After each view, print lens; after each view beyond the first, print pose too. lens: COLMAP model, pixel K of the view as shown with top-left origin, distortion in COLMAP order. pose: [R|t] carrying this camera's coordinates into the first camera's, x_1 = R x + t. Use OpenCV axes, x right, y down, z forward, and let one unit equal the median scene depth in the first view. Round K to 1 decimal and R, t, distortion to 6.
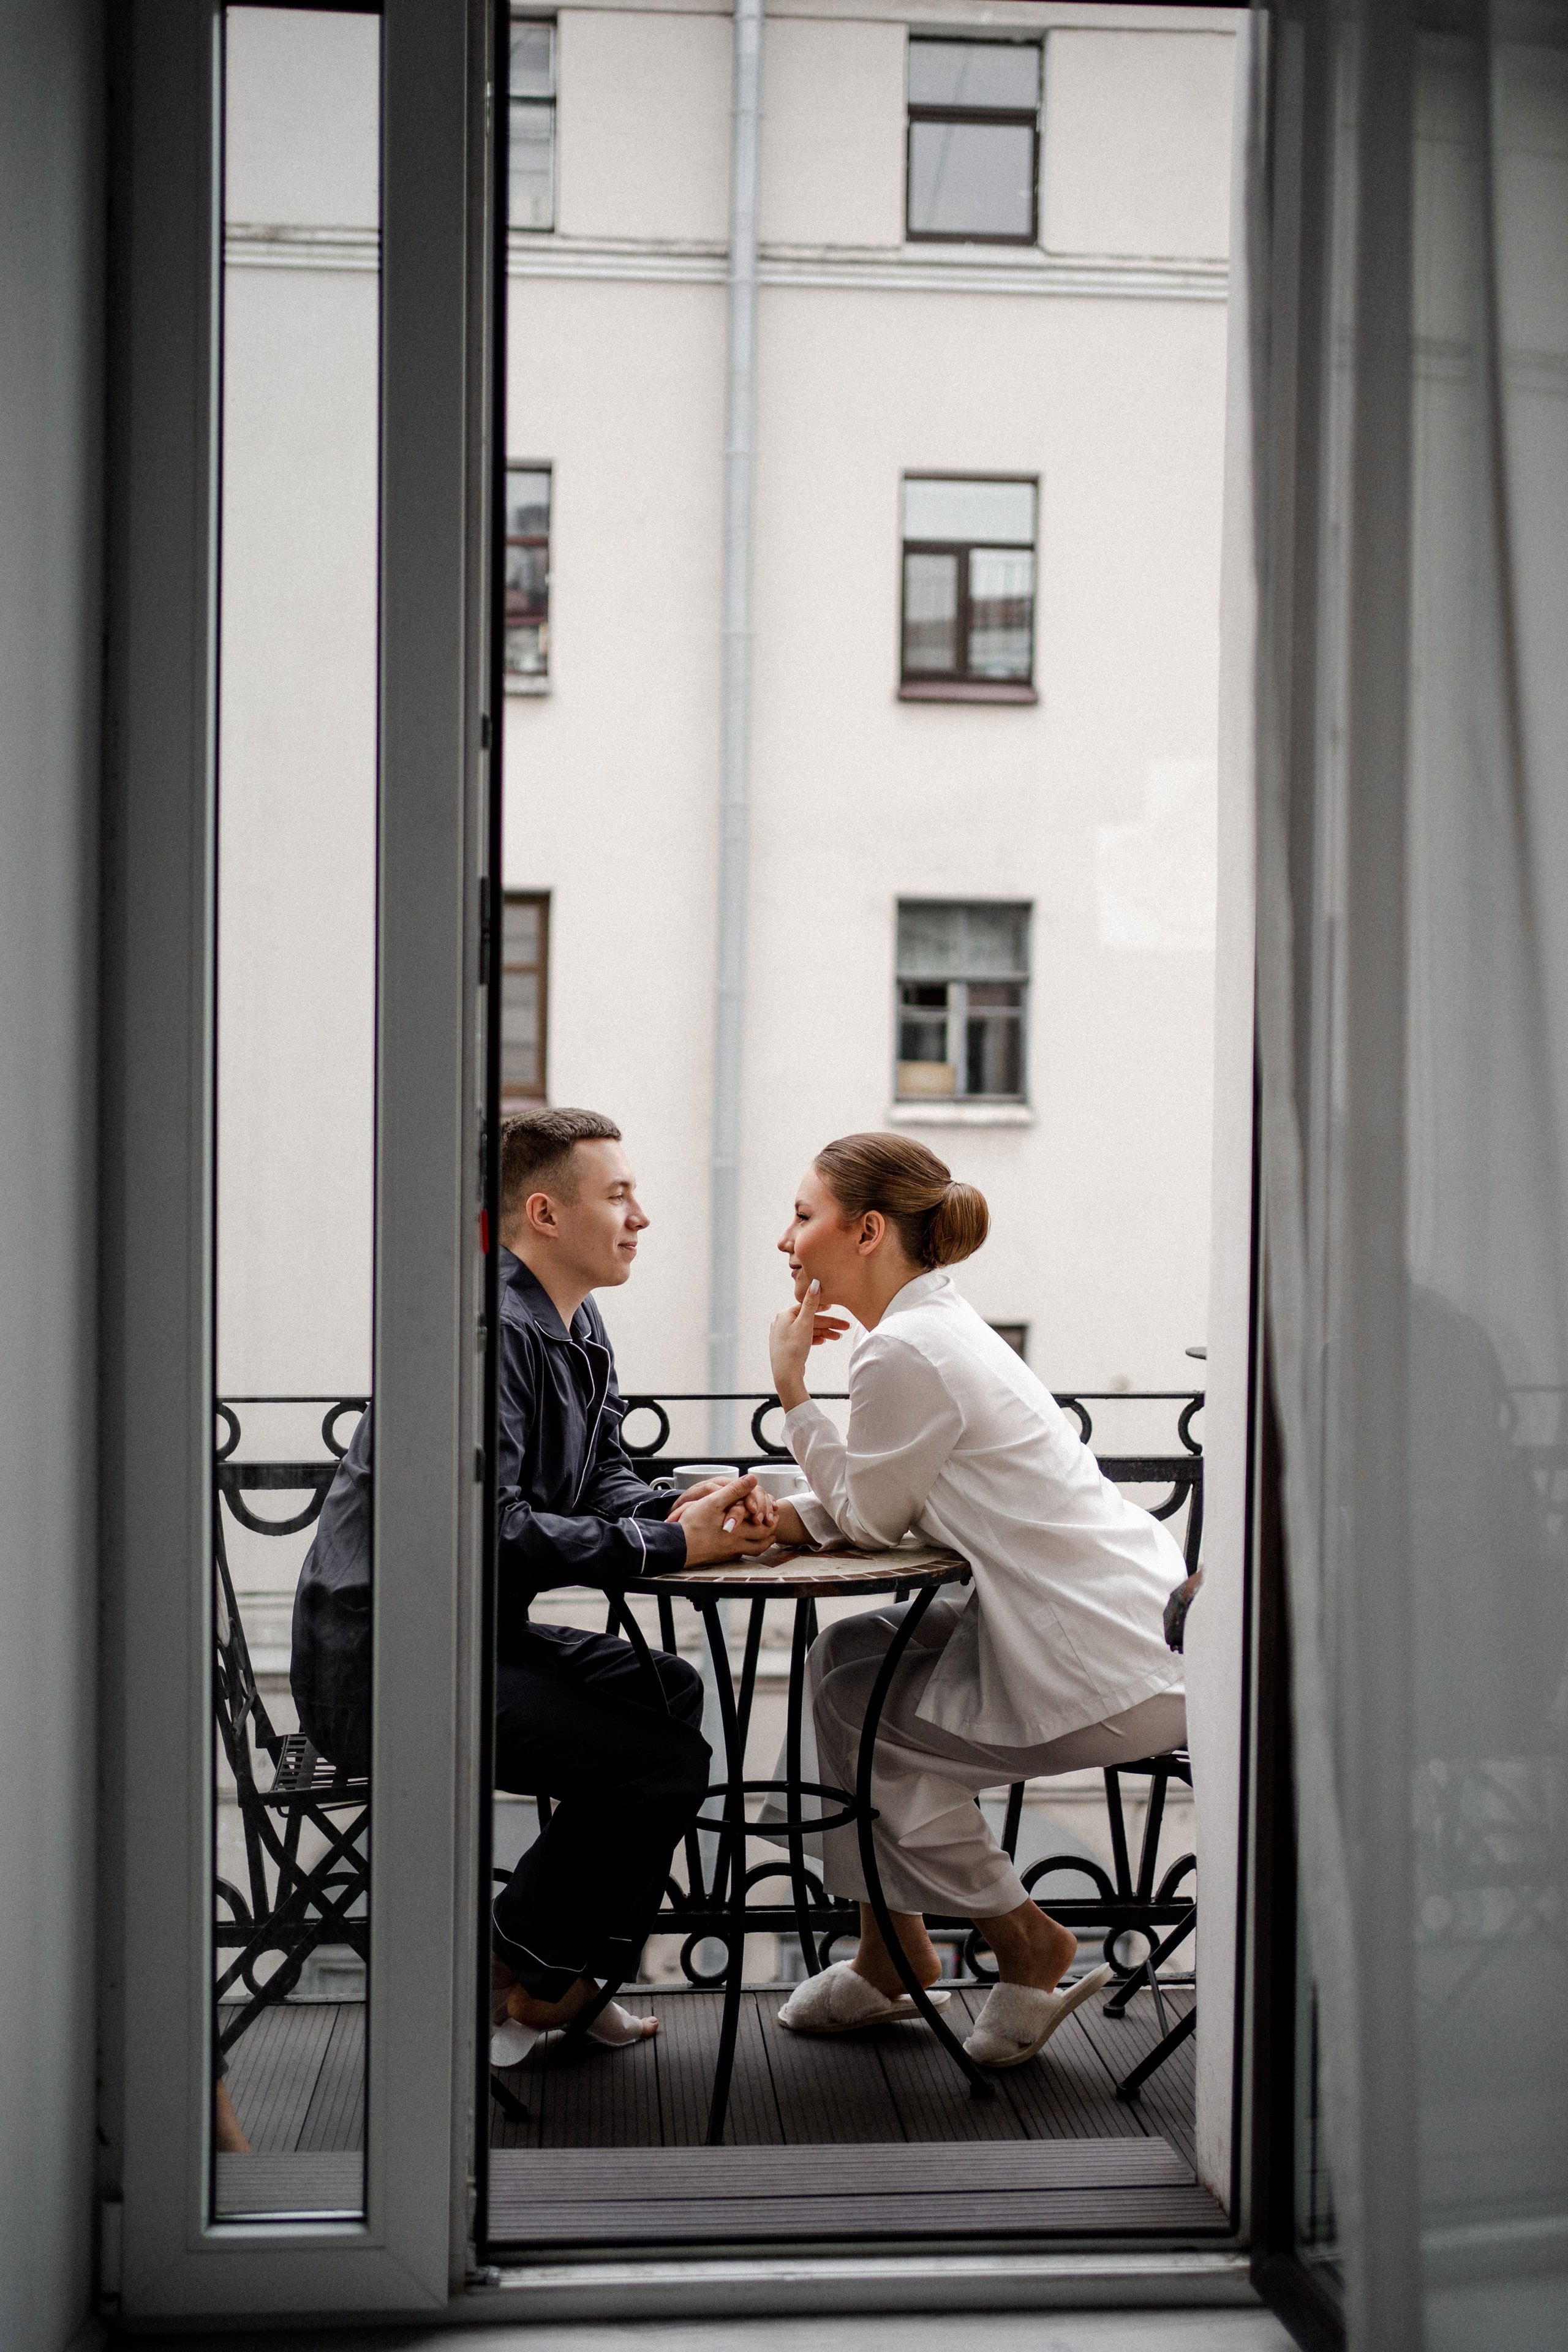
lens RADIAL K [[2466.2, 0, 776.6], [0, 2466.2, 1172.0], [0, 0, 1]] dist [0.025277, 0.000000]
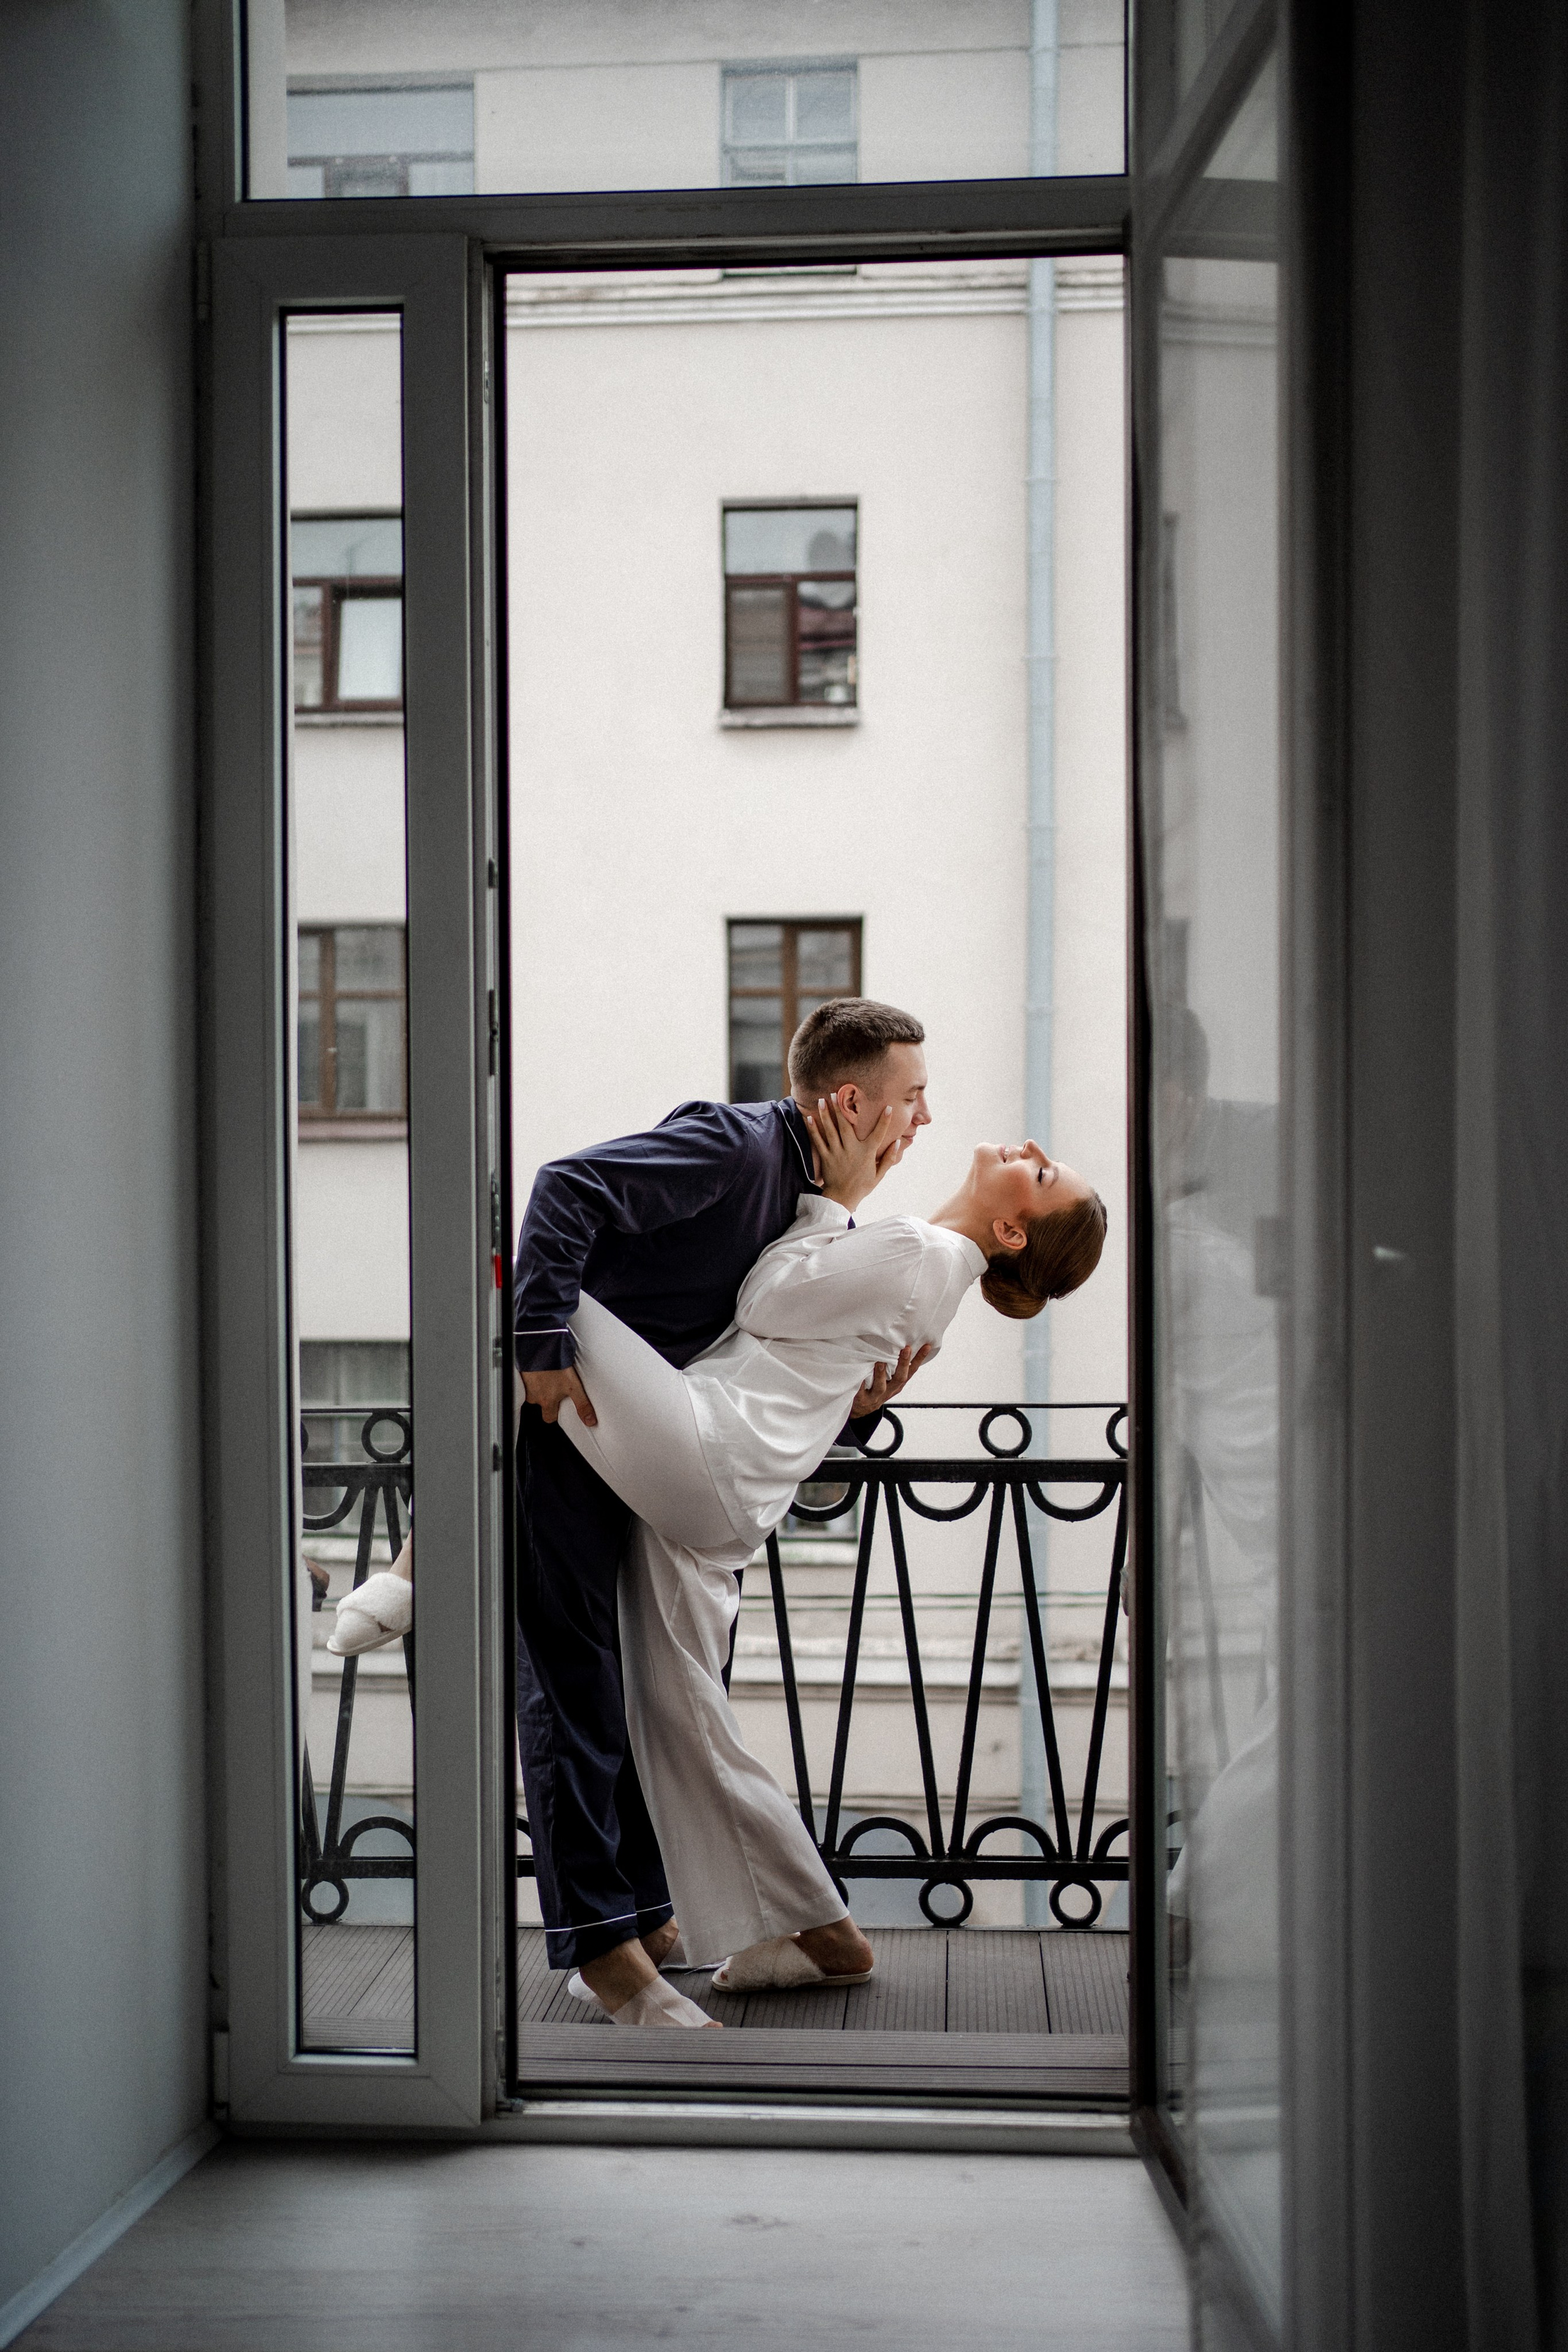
lens RADIAL K [[2466.2, 0, 785.9], [0, 2466.2, 1183.1], [0, 0, 1]] dist [0.025277, 0.000000]
pose [[0.990493, -0.013080, -0.136938, 0.111522], [0.012890, 0.999914, -0.002274, -0.009263], [0.136956, 0.000487, 0.990577, -0.125460]]
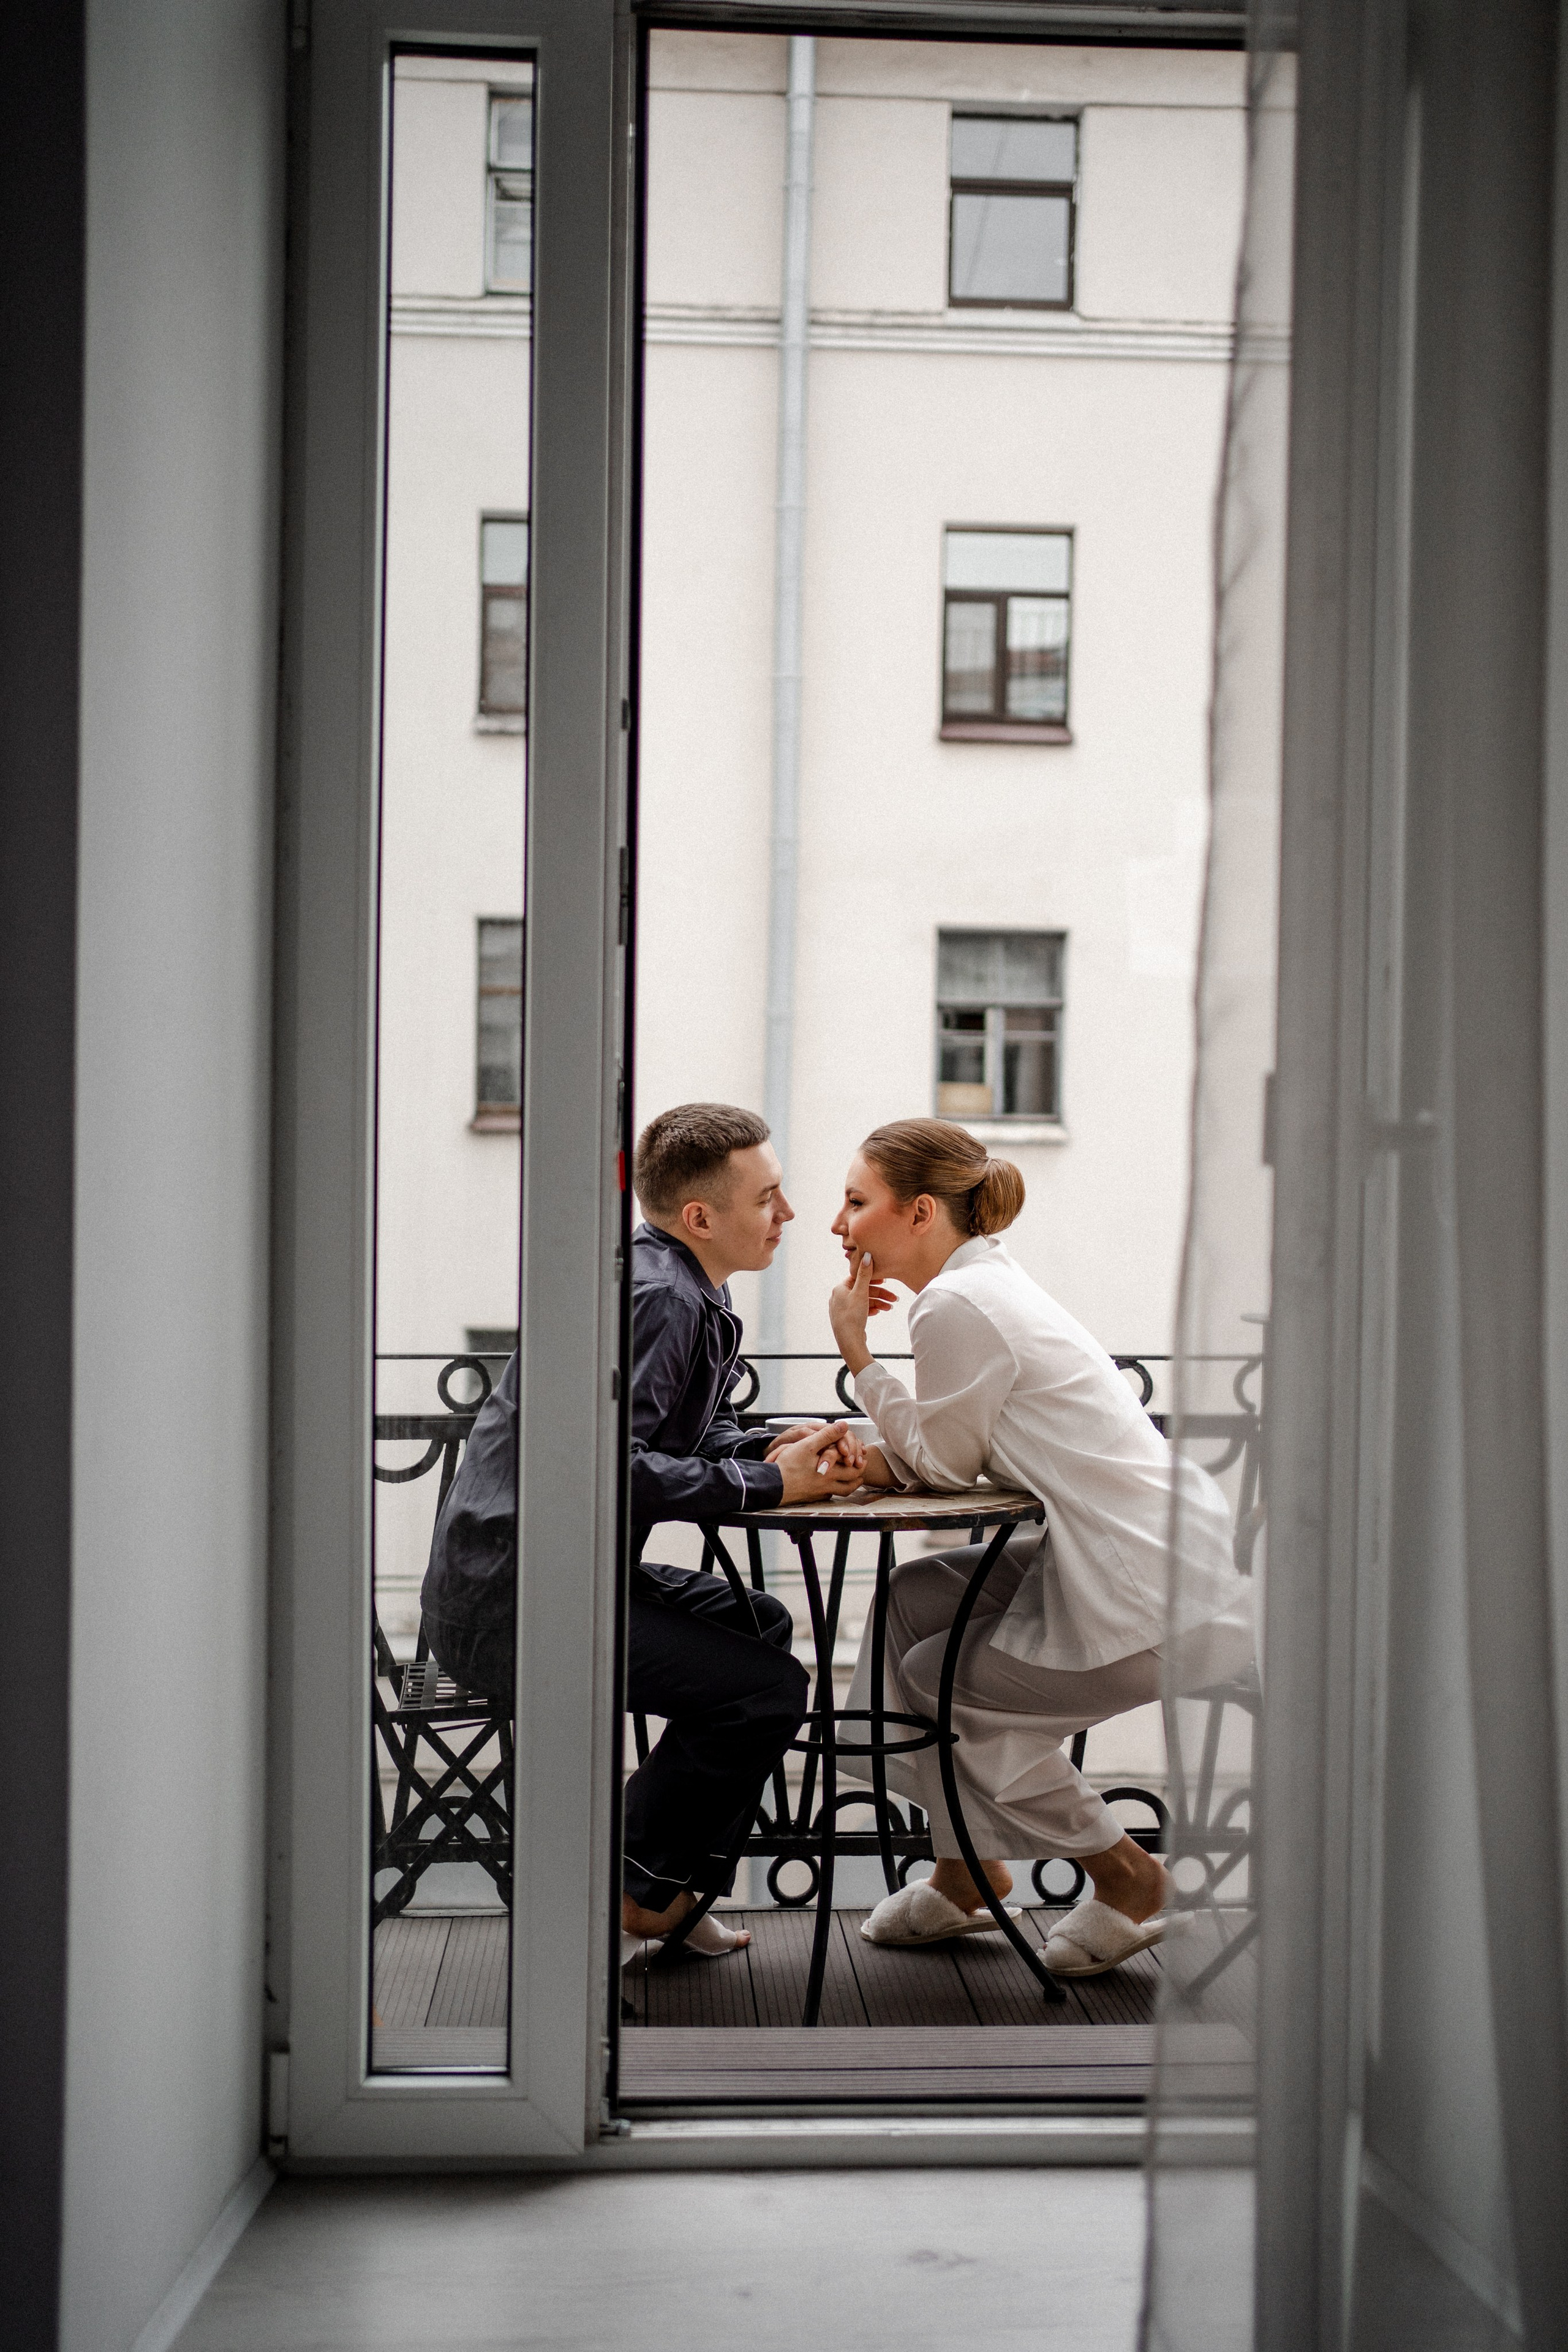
lens RADIAL K [[2344.4, 0, 783.0], [0, 2344.4, 1174.2], [0, 0, 1]] dist [0.029202, 0.000000]
pose [[0.999888, 0.003304, -0.014580, -0.017443], [-0.003423, 0.999961, -0.008091, 0.018996], [0.014553, 0.008140, 0.999861, -0.022380]]
